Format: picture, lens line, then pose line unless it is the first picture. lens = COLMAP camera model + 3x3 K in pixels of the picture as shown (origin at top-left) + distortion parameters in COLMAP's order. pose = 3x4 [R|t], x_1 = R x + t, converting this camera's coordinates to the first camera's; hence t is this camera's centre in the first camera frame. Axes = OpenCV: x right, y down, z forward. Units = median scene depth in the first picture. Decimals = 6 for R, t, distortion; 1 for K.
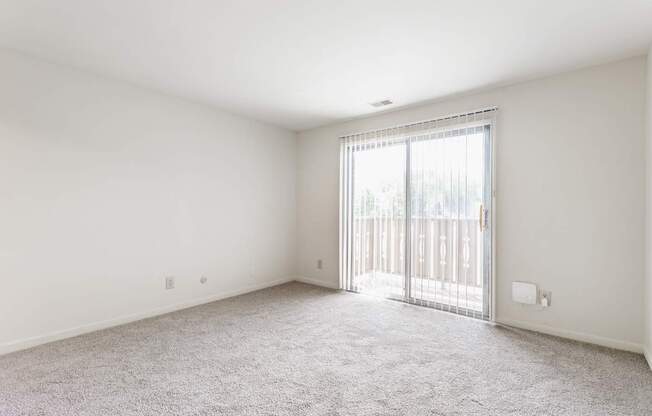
lens RADIAL K [[305.2, 0, 320.4], [0, 305.2, 207.3], [0, 0, 1]] dist [0.000703, 0.002476]
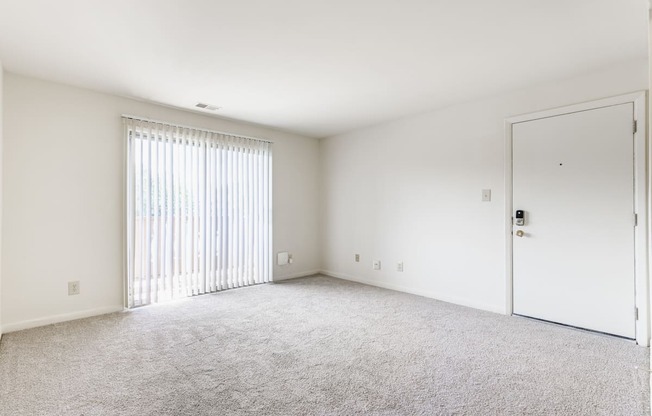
lens RADIAL K [[305.2, 0, 327.4], [0, 305.2, 209.8], [0, 0, 1]] dist [0.000703, 0.002476]
pose [[0.118478, -0.005705, 0.992940, -0.770674], [-0.008759, 0.999939, 0.006790, 0.000400], [-0.992918, -0.009502, 0.118421, 0.454675]]
